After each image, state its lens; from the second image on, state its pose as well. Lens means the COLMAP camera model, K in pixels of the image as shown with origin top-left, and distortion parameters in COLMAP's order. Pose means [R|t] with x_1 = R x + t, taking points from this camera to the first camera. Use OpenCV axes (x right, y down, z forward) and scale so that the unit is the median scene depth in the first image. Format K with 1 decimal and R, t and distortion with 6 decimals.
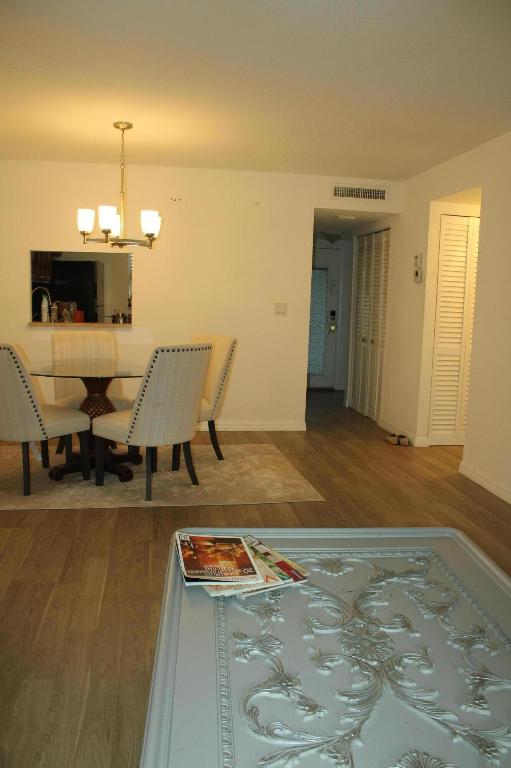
lens RADIAL K [[640.6, 0, 257.2], [0, 640.6, 390.9], [0, 0, 1]] dist [-0.163343, 0.148293]
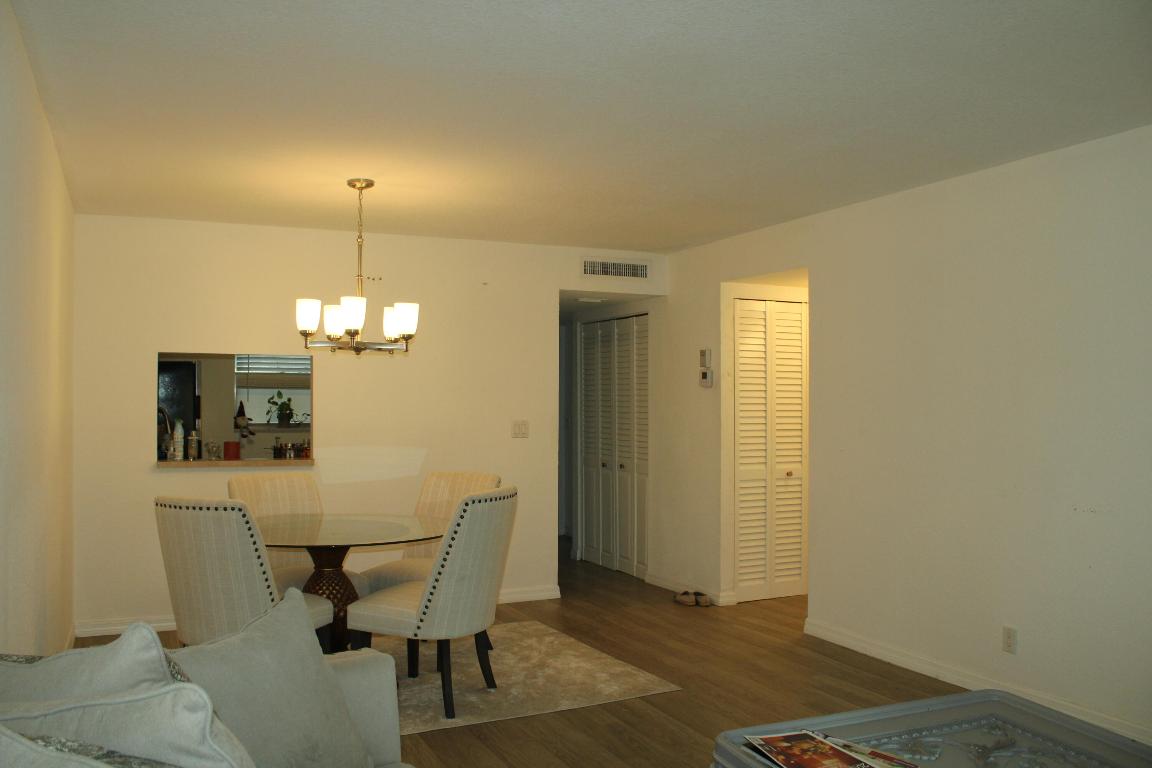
lens RADIAL K [[960.9, 0, 557.9], [0, 960.9, 384.3], [0, 0, 1]] dist [-0.163343, 0.148293]
pose [[0.960256, -0.026444, 0.277865, -0.282090], [0.068938, 0.987131, -0.144293, -0.025149], [-0.270473, 0.157714, 0.949721, -0.052693]]
